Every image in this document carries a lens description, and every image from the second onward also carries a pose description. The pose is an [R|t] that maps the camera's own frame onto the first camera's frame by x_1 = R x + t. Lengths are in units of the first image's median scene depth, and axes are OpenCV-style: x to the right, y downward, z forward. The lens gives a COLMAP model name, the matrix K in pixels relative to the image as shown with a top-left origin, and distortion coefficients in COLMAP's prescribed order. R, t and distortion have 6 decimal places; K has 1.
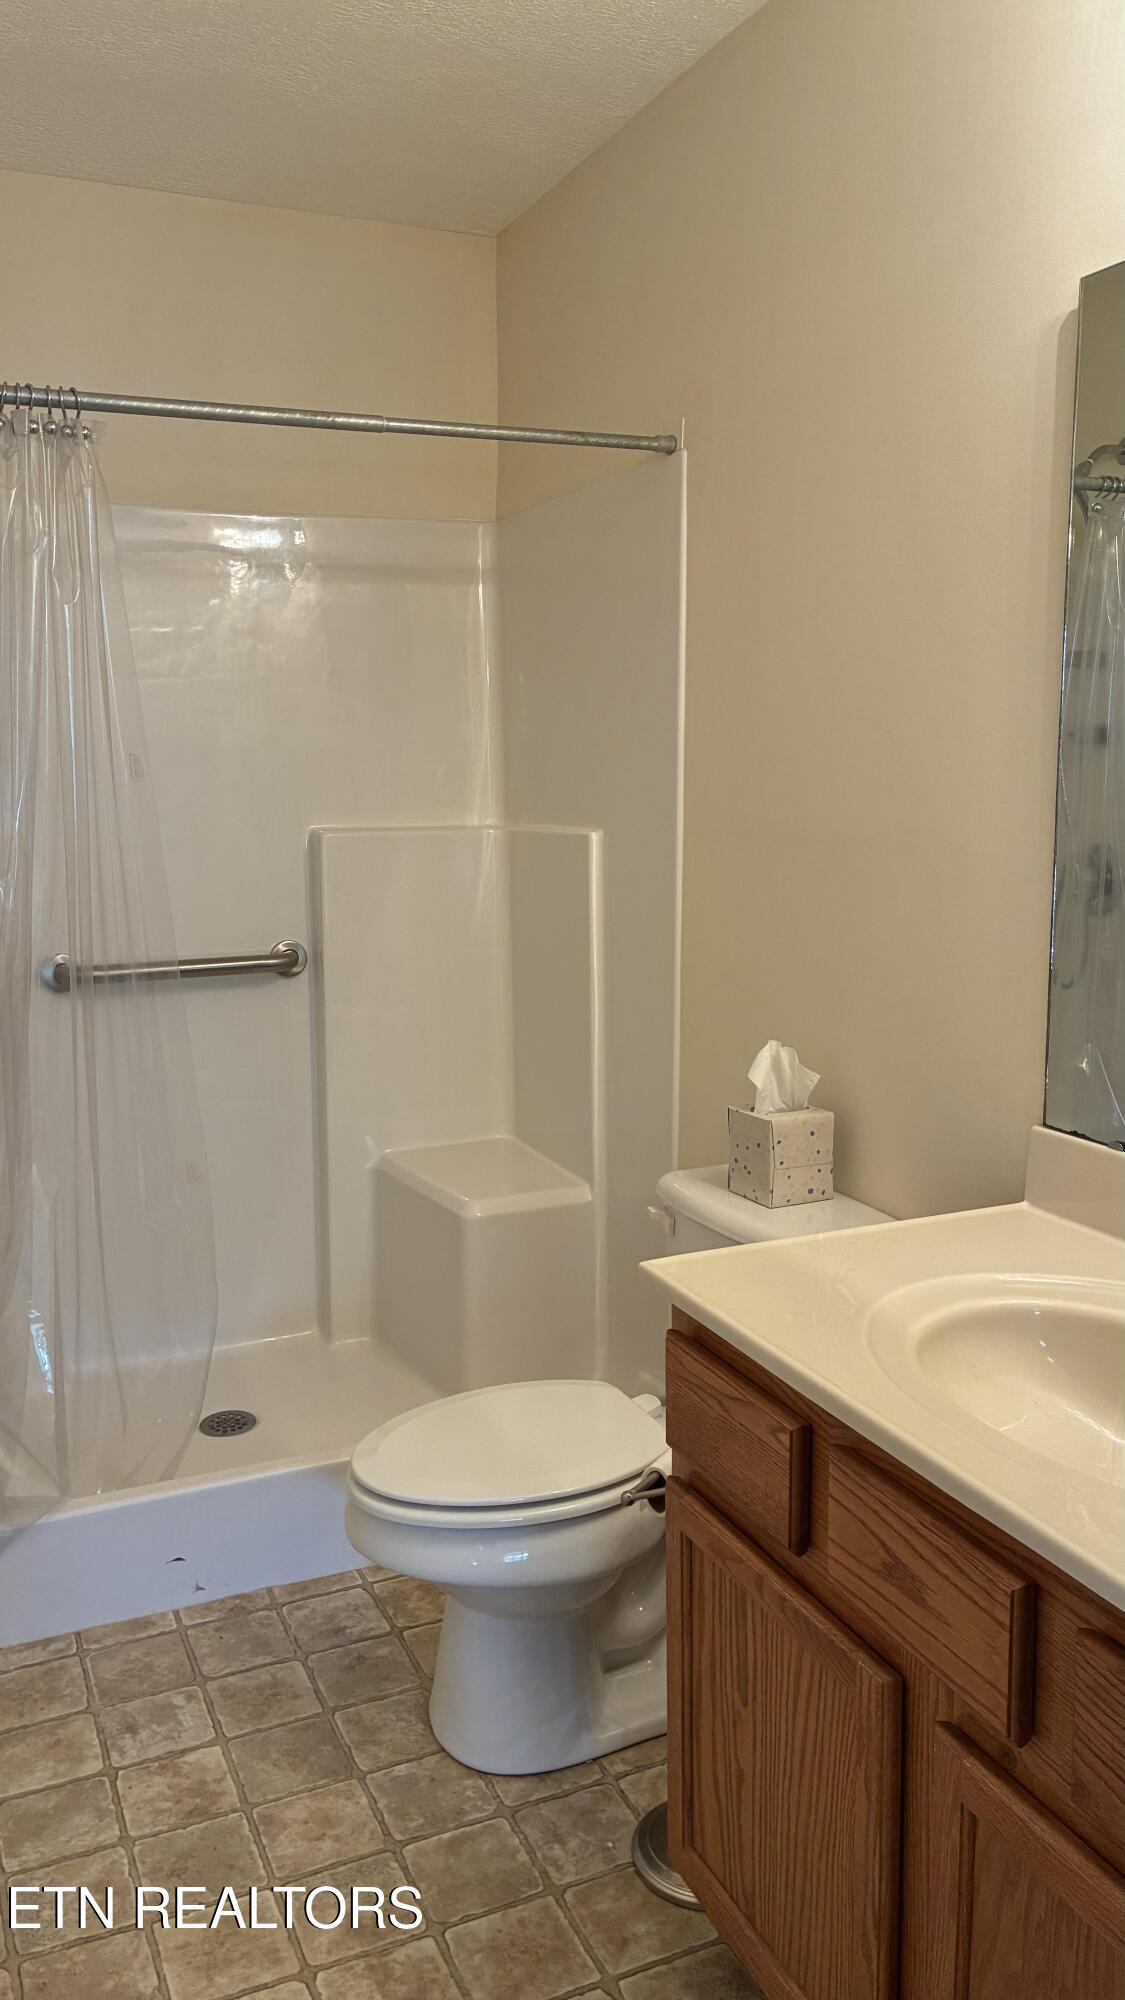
lens RADIAL K [[1491.8, 0, 519.5], [0, 1491.8, 996.7], [0, 0, 1]] dist [0.218786, -0.268191]
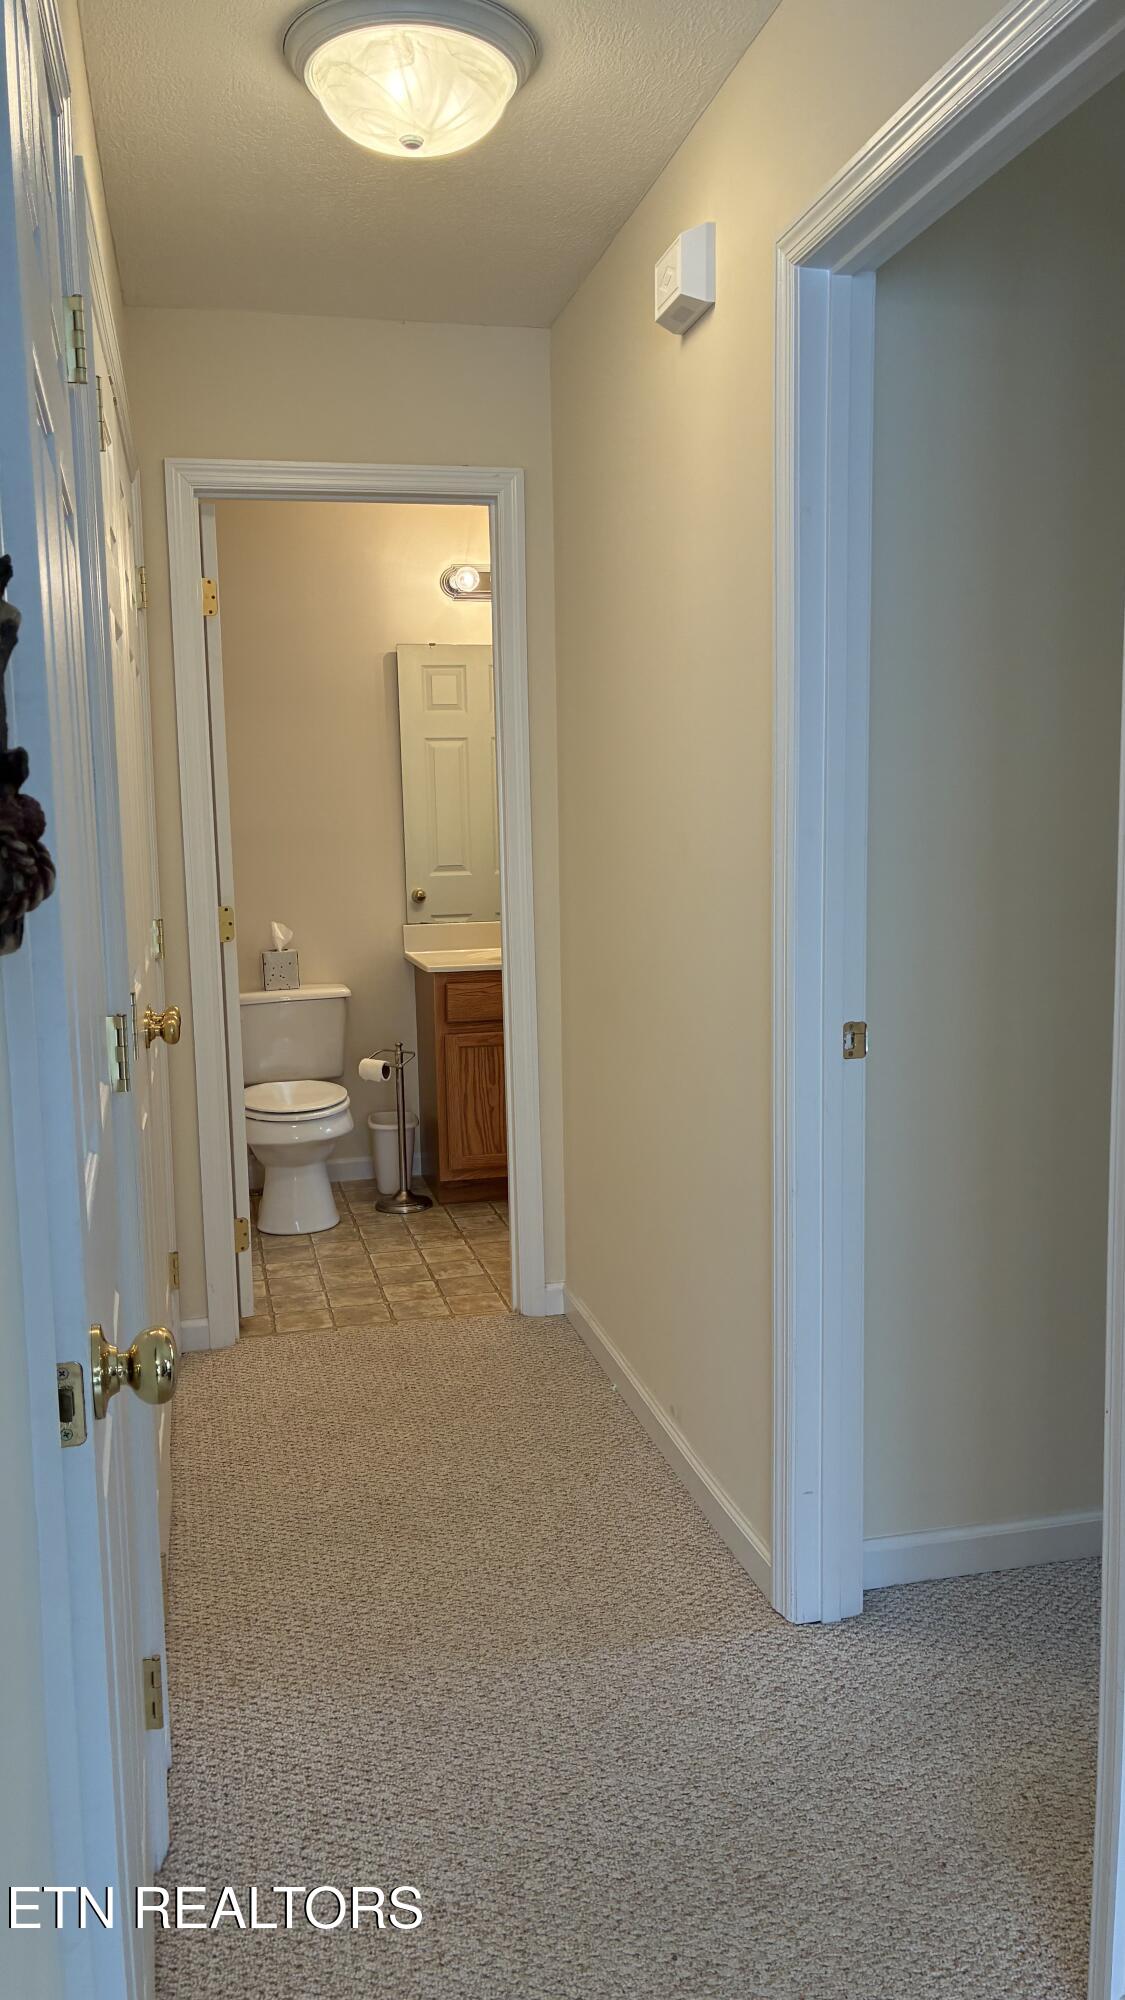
lens RADIAL K [[1491.8, 0, 519.5], [0, 1491.8, 996.7], [0, 0, 1]] dist [0.218786, -0.268191]
pose [[0.192749, -0.121388, 0.973711, -2.282565], [0.146530, 0.984753, 0.093758, -0.030955], [-0.970246, 0.124606, 0.207597, 0.190655]]
